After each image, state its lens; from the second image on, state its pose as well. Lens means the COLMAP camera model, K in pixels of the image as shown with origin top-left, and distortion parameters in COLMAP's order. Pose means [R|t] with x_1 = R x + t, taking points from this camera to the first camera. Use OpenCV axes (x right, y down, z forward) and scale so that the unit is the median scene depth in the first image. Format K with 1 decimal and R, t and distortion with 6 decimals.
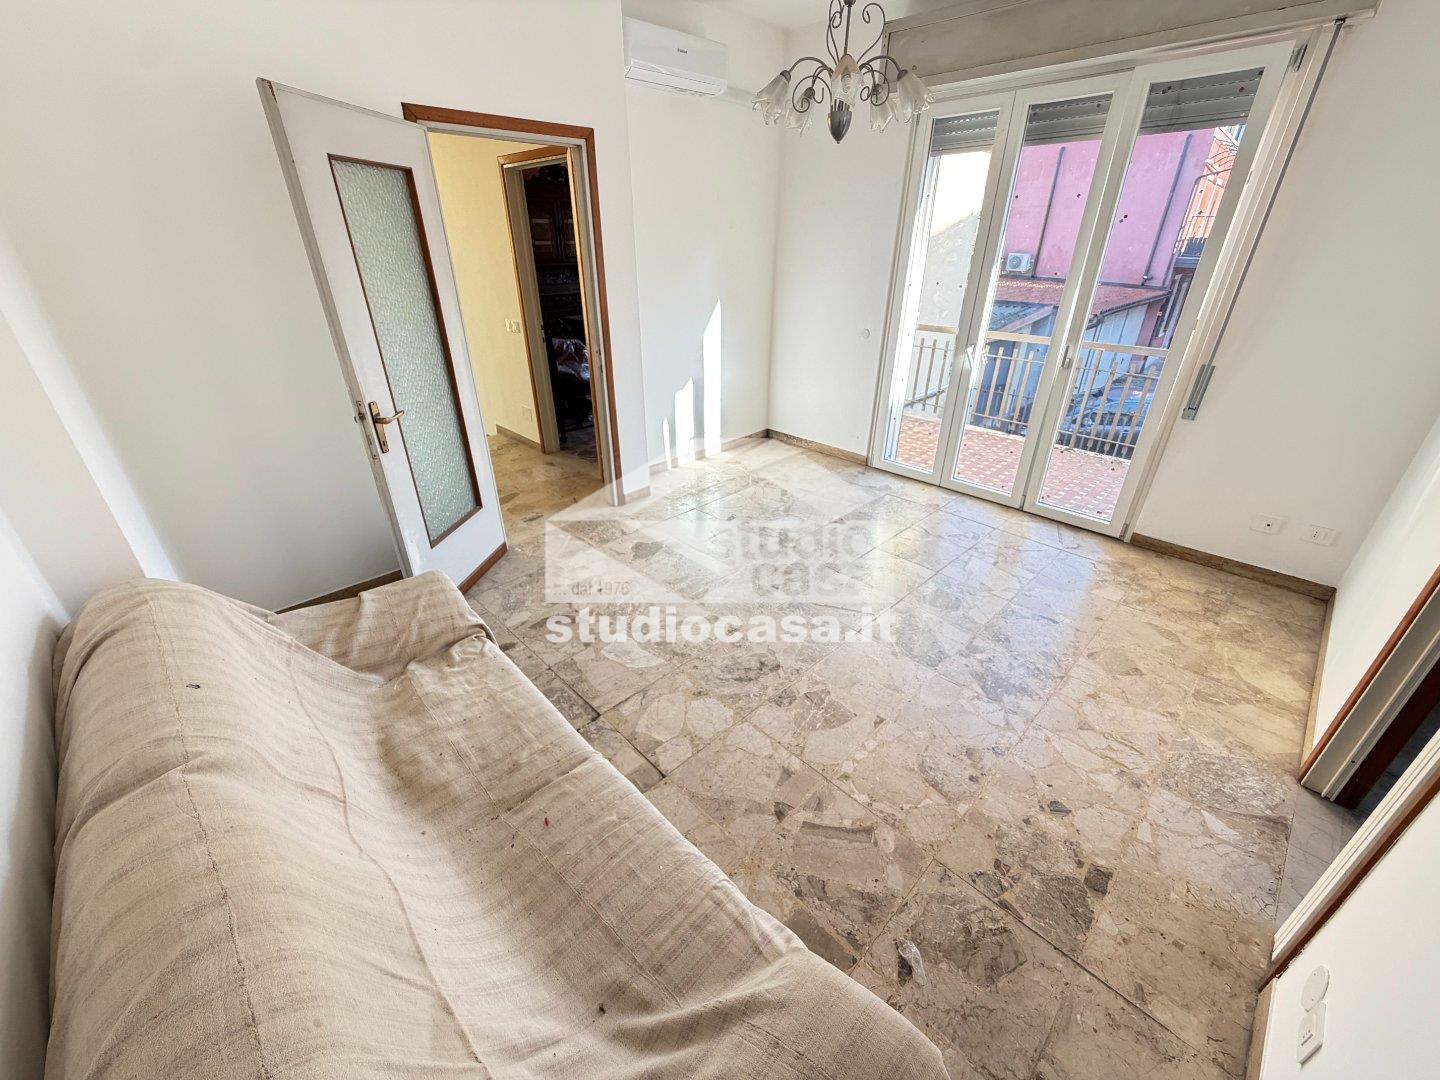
lens RADIAL K [[573.0, 0, 713.2], [0, 573.0, 539.8], [0, 0, 1]] dist [-0.000558, 0.000587]
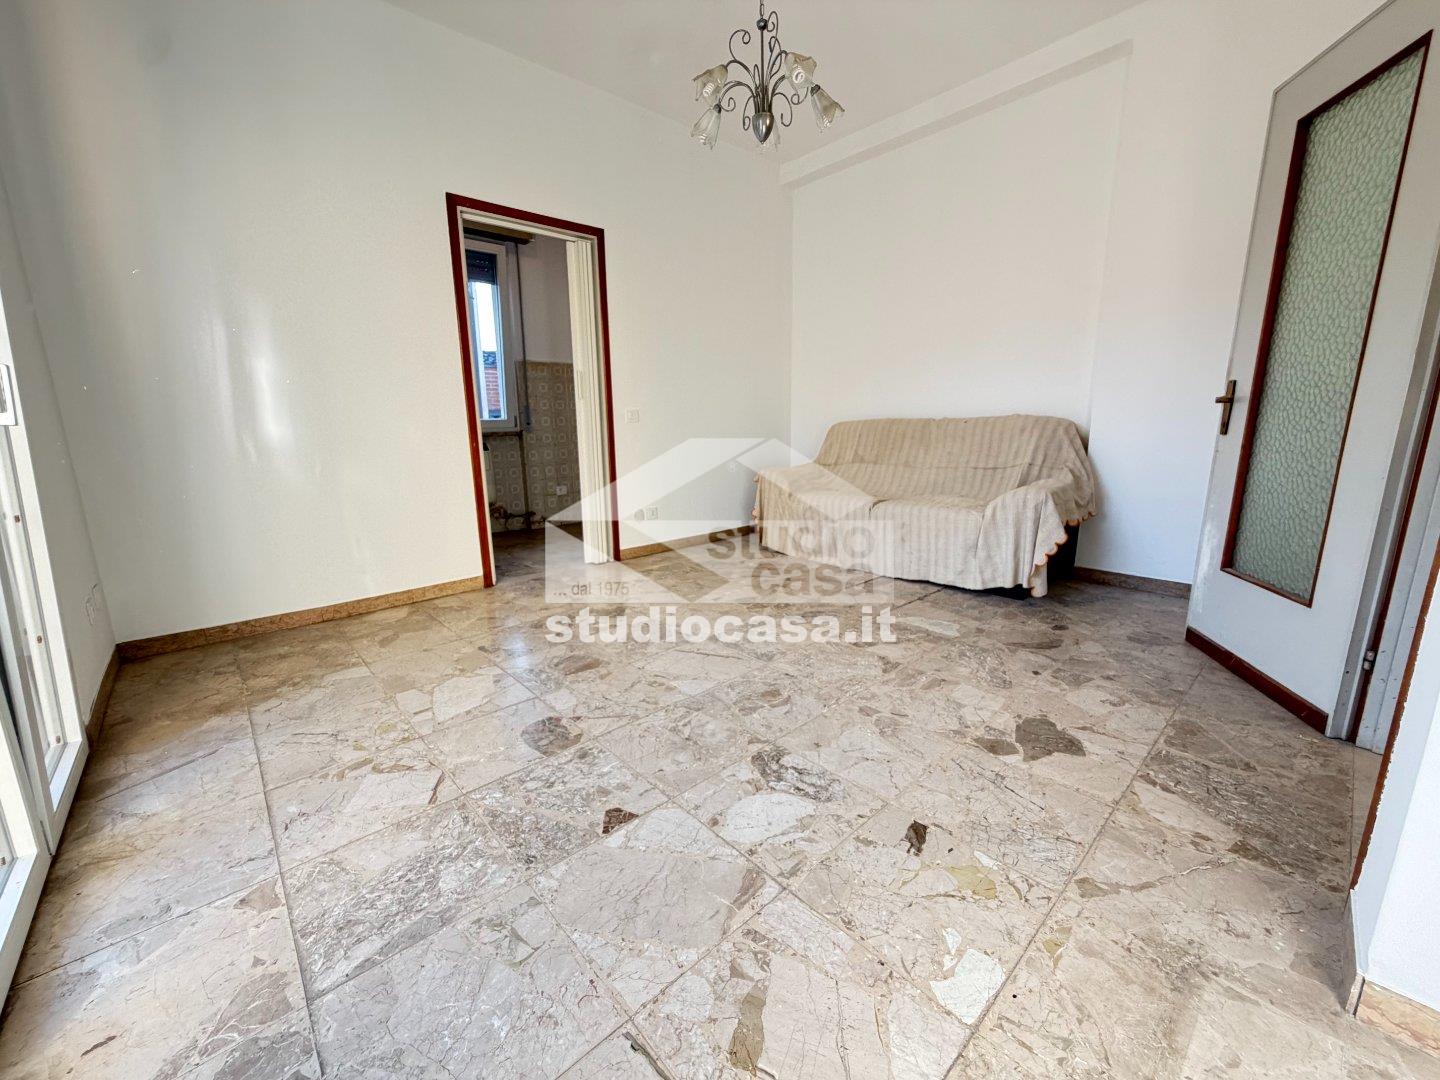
lens RADIAL K [[573.0, 0, 713.2], [0, 573.0, 539.8], [0, 0, 1]] dist [-0.000558, 0.000587]
pose [[-0.999072, 0.011901, 0.041384, 0.143953], [0.035574, 0.769666, 0.637455, -0.422274], [-0.024266, 0.638336, -0.769376, 1.203577]]
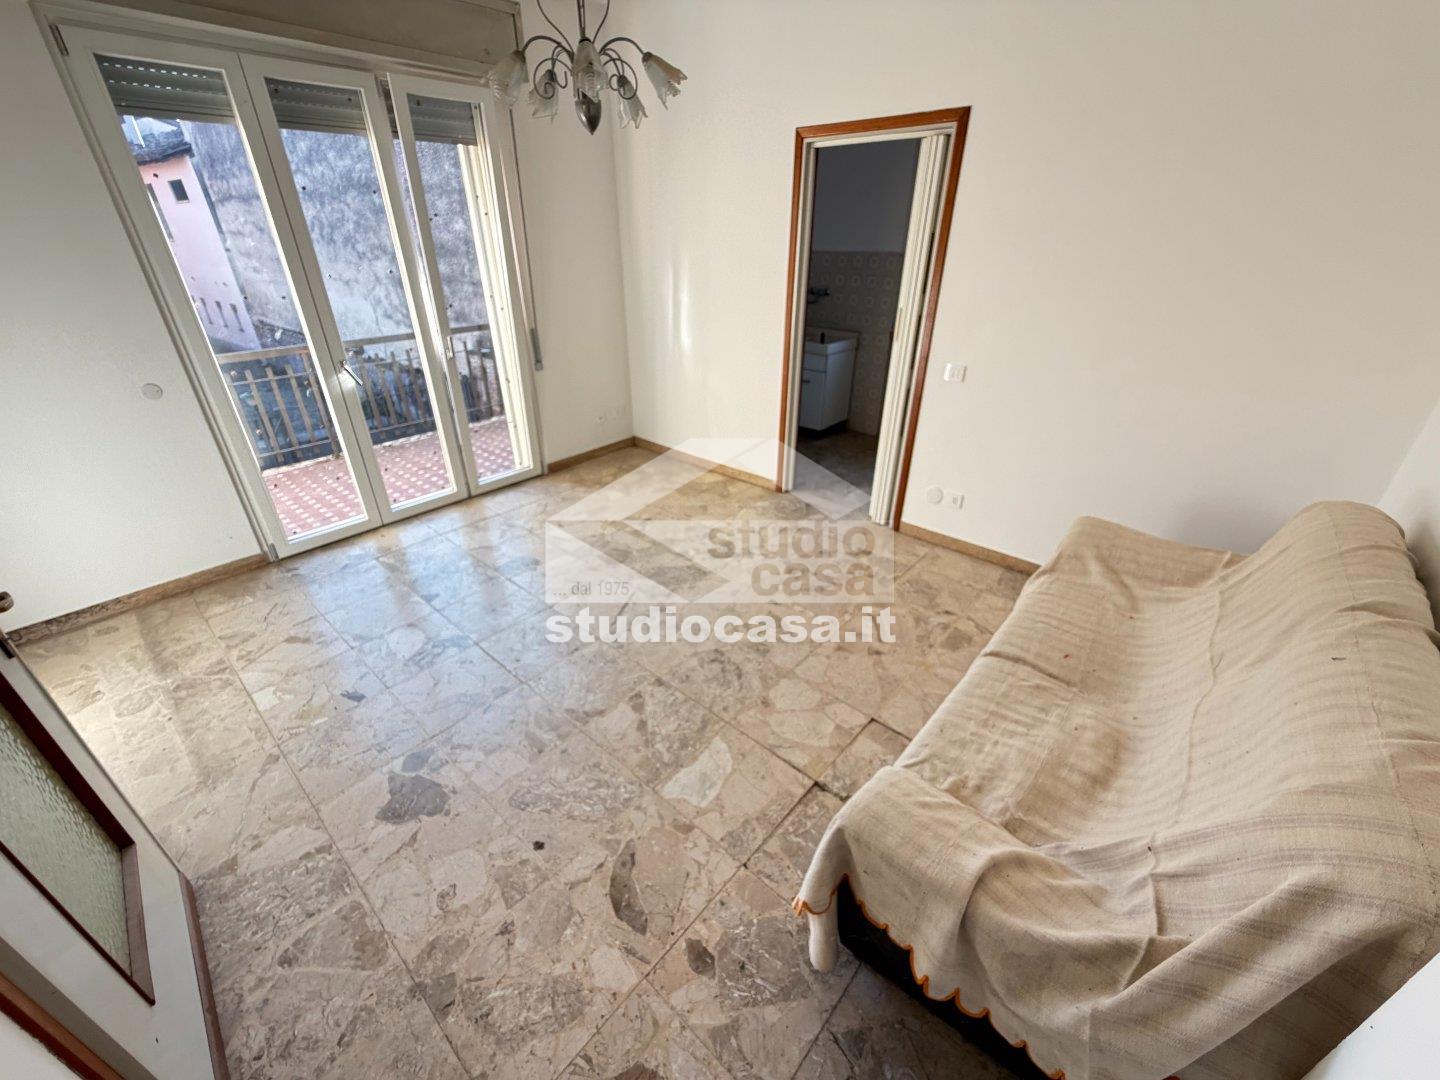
lens RADIAL K [[576.5, 0, 714.3], [0, 576.5, 540.1], [0, 0, 1]] dist [-0.001782, -0.000206]
pose [[-0.072259, -0.472404, 0.878415, -0.478152], [0.468689, 0.761336, 0.447994, -0.270203], [-0.880403, 0.444075, 0.166397, 0.503509]]
